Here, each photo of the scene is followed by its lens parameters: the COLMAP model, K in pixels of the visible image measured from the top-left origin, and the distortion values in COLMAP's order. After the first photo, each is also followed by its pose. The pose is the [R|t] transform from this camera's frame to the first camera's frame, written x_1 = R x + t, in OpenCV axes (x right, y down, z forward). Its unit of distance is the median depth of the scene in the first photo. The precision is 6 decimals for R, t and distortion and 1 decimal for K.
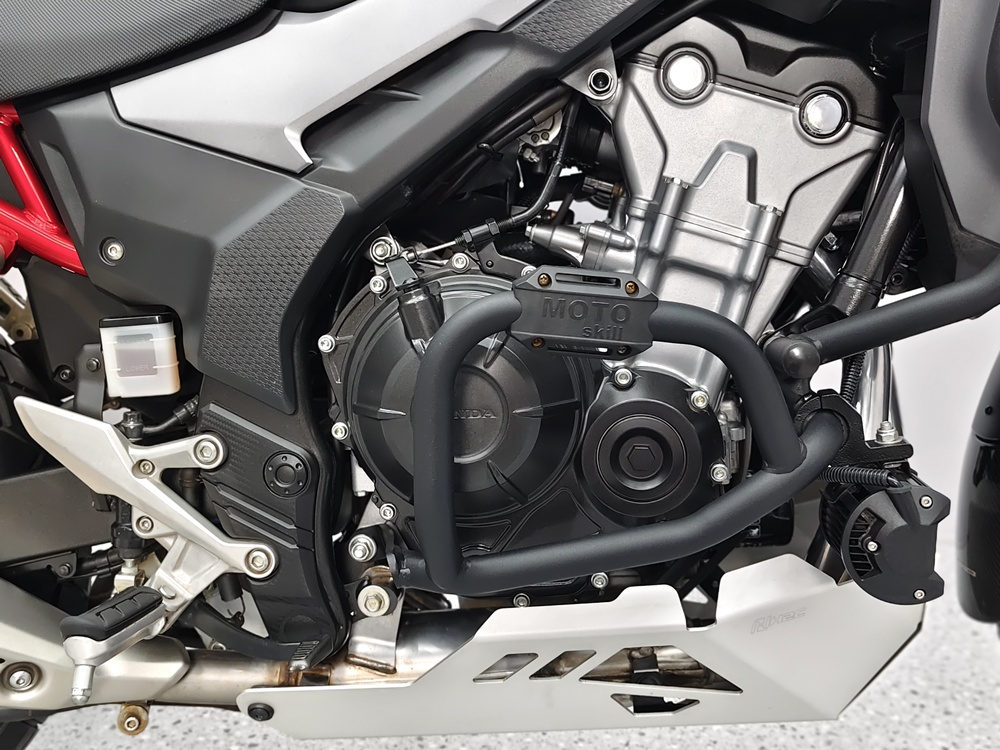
lens RADIAL K [[1016.9, 0, 501.4], [0, 1016.9, 374.1], [0, 0, 1]] dist [0.018932, 0.000000]
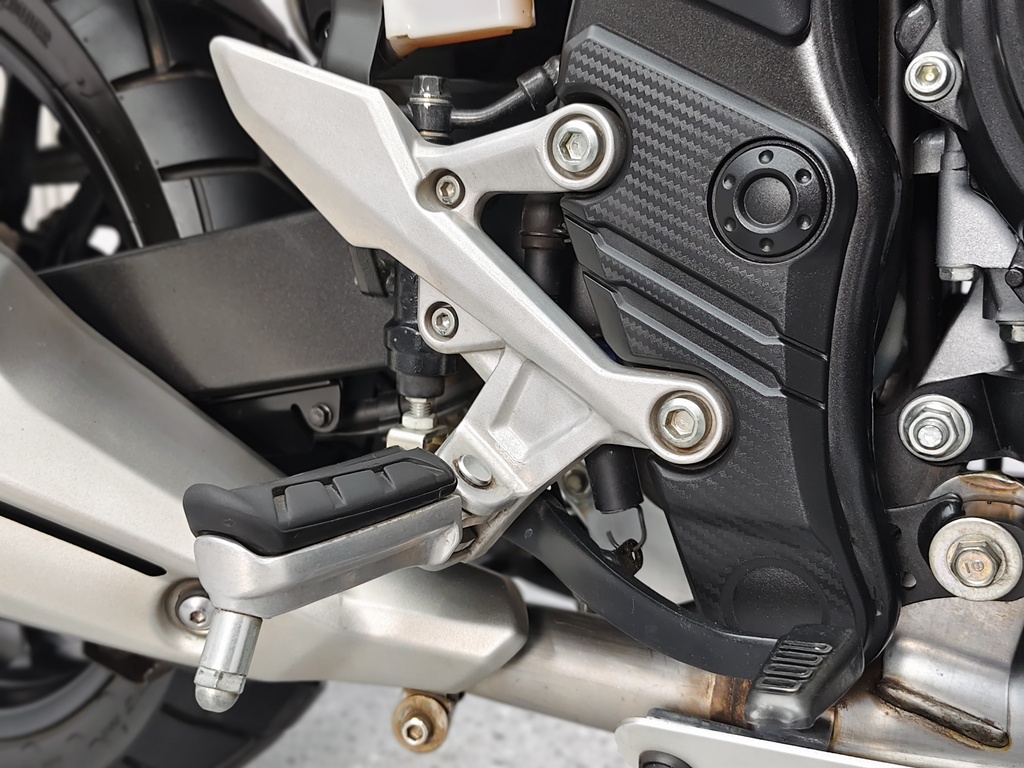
lens RADIAL K [[1041.3, 0, 514.5], [0, 1041.3, 392.7], [0, 0, 1]] dist [0.018932, 0.000000]
pose [[0.916517, 0.076443, -0.392623, -0.135641], [-0.051173, 0.995911, 0.074448, 0.142713], [0.396709, -0.048142, 0.916681, 0.585158]]
